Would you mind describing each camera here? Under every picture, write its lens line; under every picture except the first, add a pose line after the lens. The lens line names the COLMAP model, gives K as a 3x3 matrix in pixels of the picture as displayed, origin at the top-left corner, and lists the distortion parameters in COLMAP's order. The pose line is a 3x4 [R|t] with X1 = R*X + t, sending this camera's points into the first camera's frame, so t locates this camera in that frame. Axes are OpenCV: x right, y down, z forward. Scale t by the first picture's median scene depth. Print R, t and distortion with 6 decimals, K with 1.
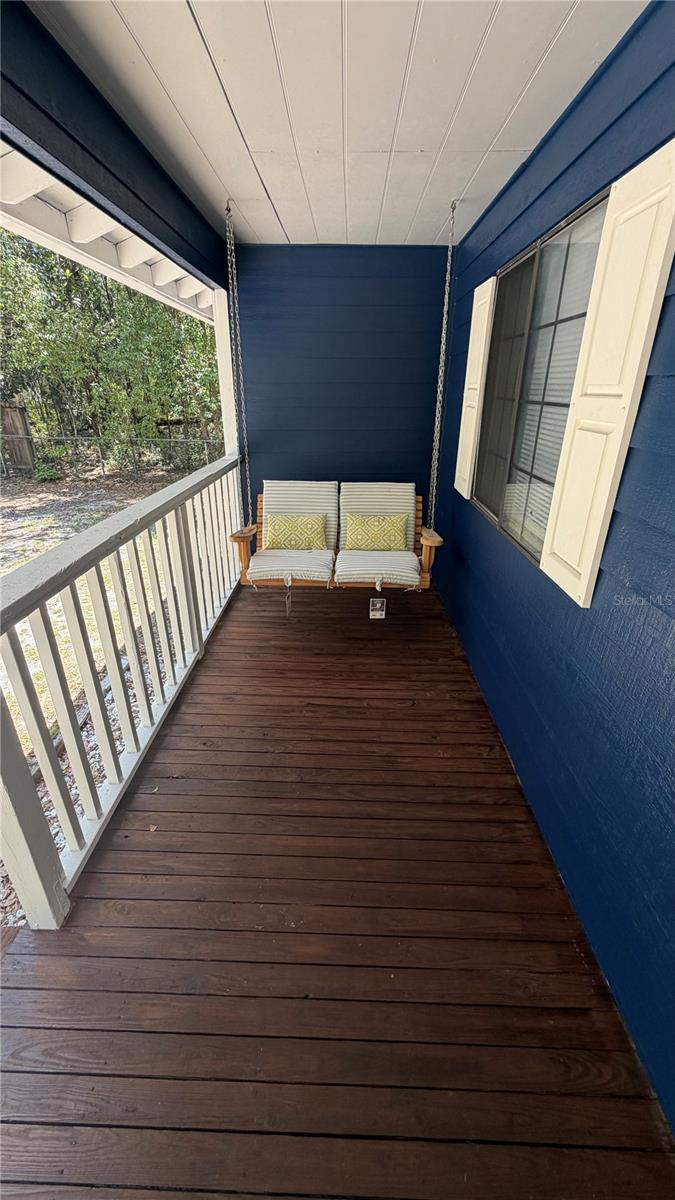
lens RADIAL K [[479.5, 0, 321.2], [0, 479.5, 600.8], [0, 0, 1]] dist [0.000467, 0.000307]
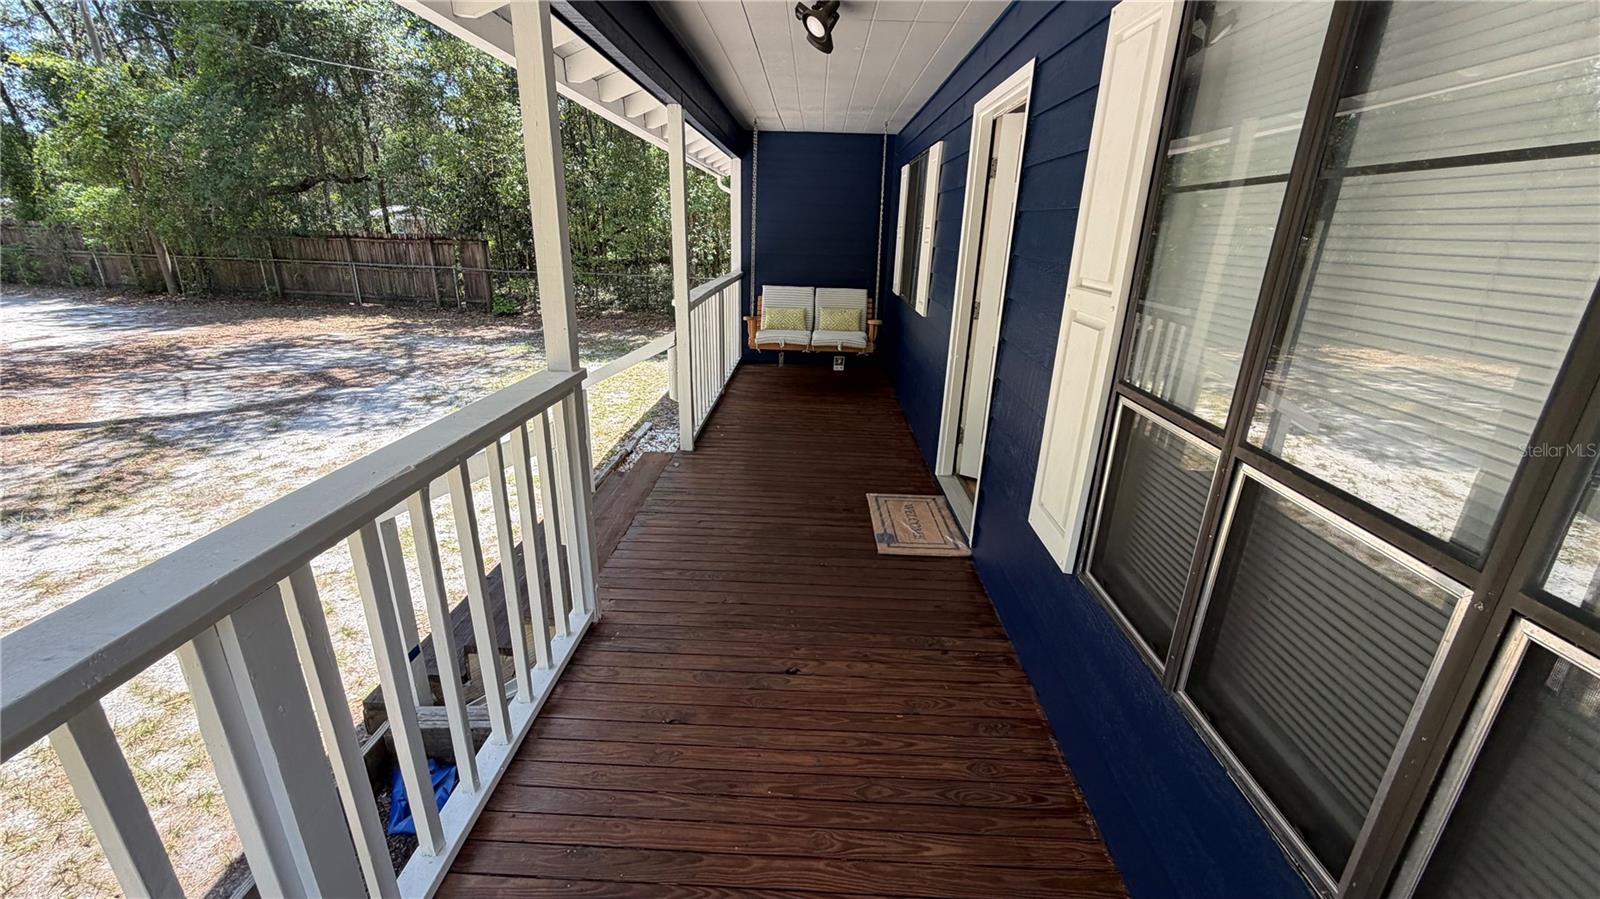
lens RADIAL K [[639.3, 0, 794.8], [0, 639.3, 447.9], [0, 0, 1]] dist [0.000467, 0.000307]
pose [[0.999825, 0.015344, 0.010735, -0.038298], [-0.014424, 0.996603, -0.081084, 0.409928], [-0.011943, 0.080915, 0.996649, -0.924355]]
